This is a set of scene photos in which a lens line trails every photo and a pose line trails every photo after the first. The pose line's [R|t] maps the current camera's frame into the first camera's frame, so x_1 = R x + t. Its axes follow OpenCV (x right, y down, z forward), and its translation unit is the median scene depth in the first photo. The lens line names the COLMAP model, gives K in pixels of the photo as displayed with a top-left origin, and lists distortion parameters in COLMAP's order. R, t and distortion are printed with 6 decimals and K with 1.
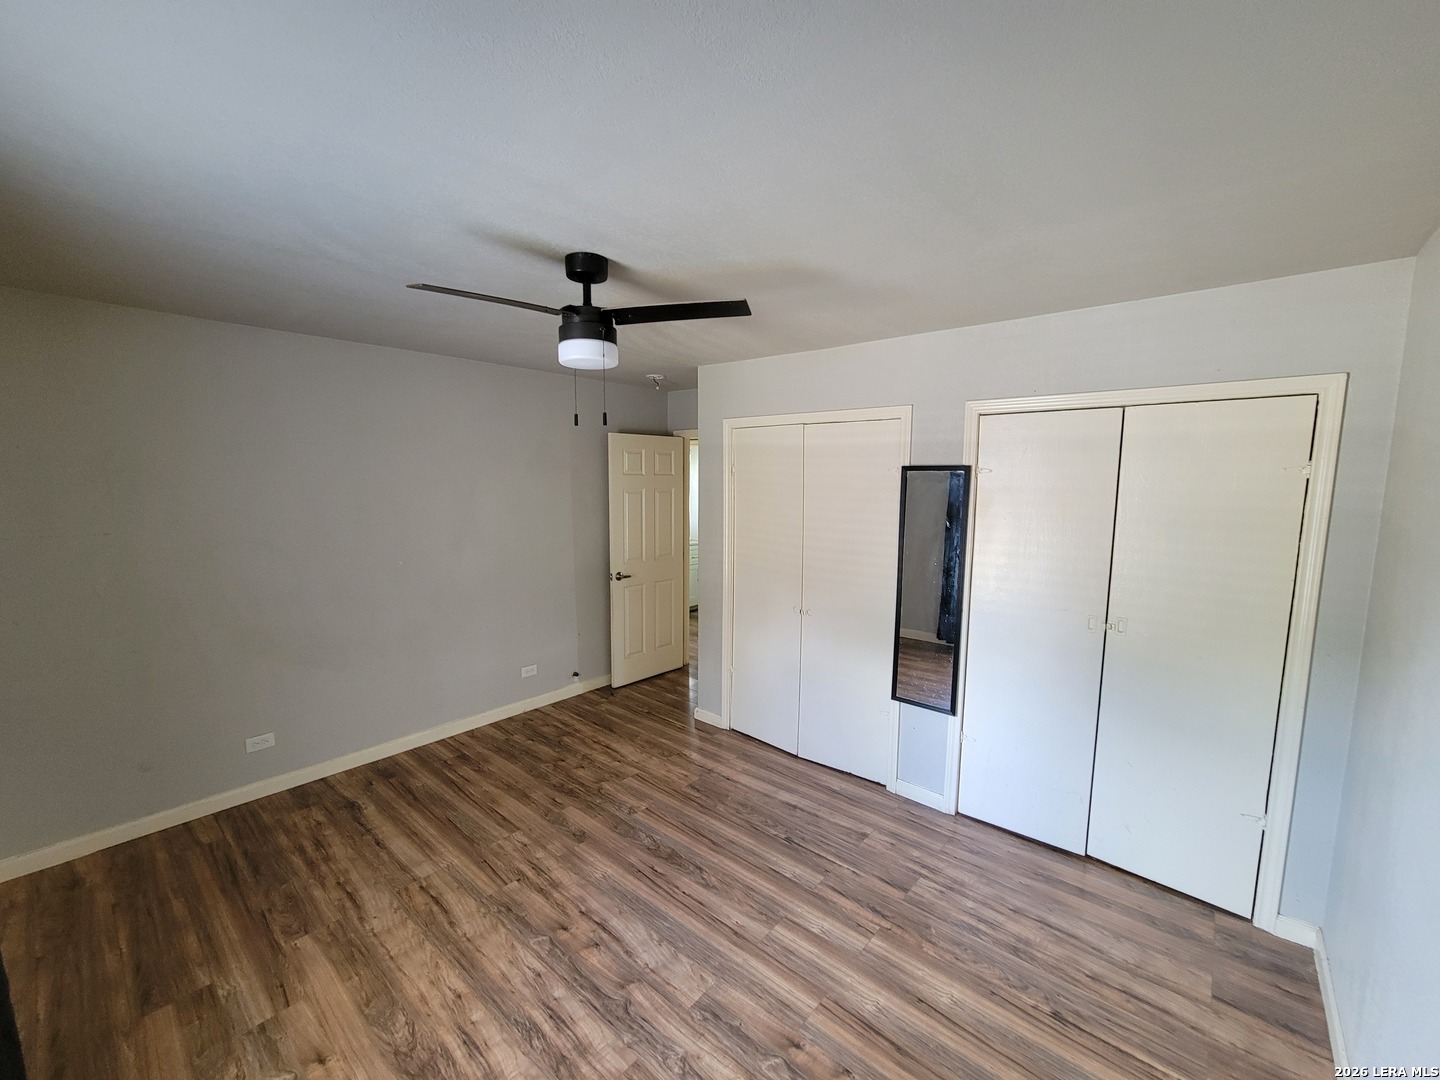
lens RADIAL K [[589.0, 0, 717.1], [0, 589.0, 548.9], [0, 0, 1]] dist [-0.002128, 0.000363]
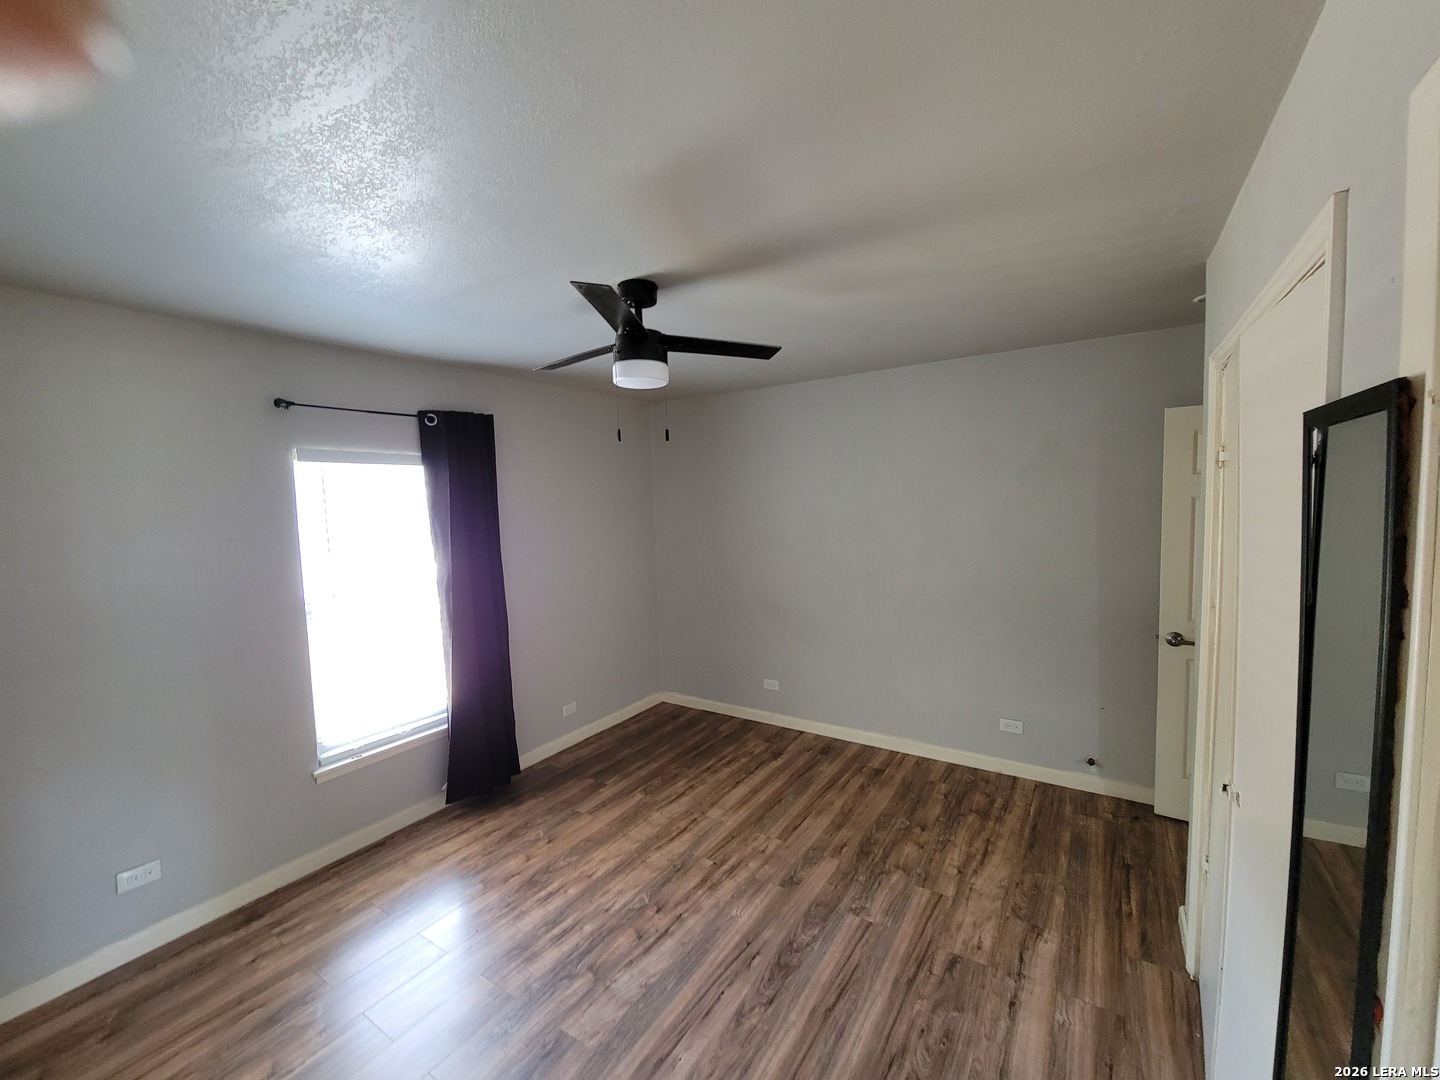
lens RADIAL K [[589.0, 0, 717.1], [0, 589.0, 548.9], [0, 0, 1]] dist [-0.002128, 0.000363]
pose [[0.133528, 0.073263, -0.988333, 0.694559], [-0.091979, 0.993876, 0.061247, -0.077993], [0.986768, 0.082728, 0.139449, 0.813954]]
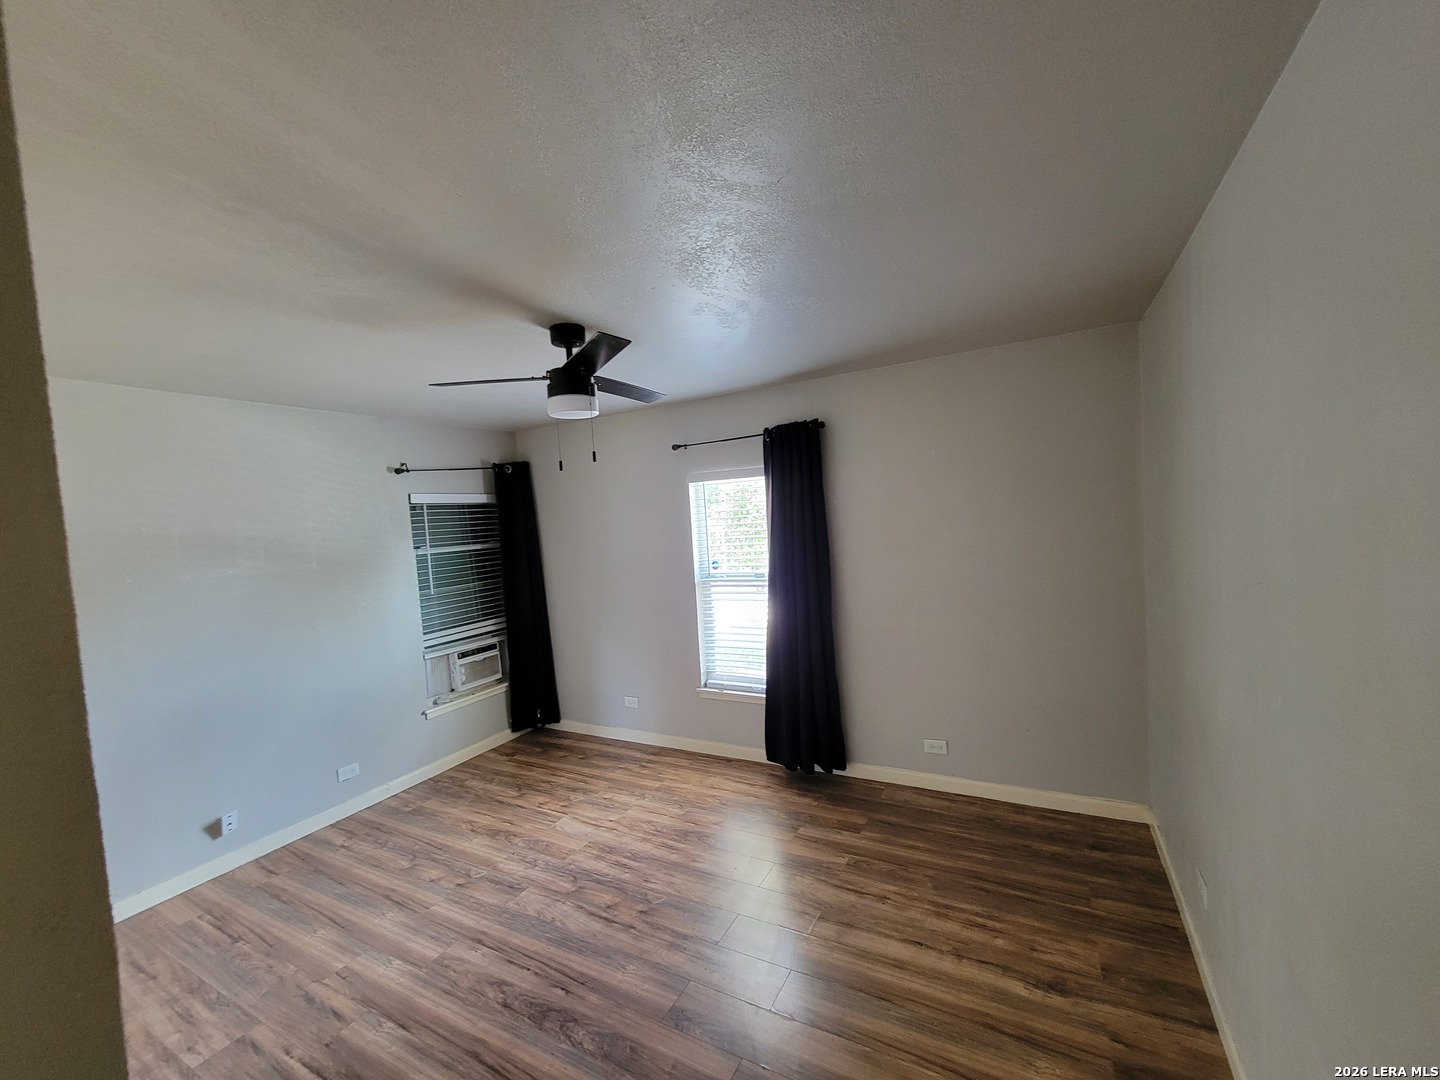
lens RADIAL K [[589.0, 0, 717.1], [0, 589.0, 548.9], [0, 0, 1]] dist [-0.002128, 0.000363]
pose [[-0.976552, 0.064484, -0.205396, -0.192439], [0.028684, 0.984553, 0.172720, -0.198270], [0.213361, 0.162779, -0.963317, 1.798886]]
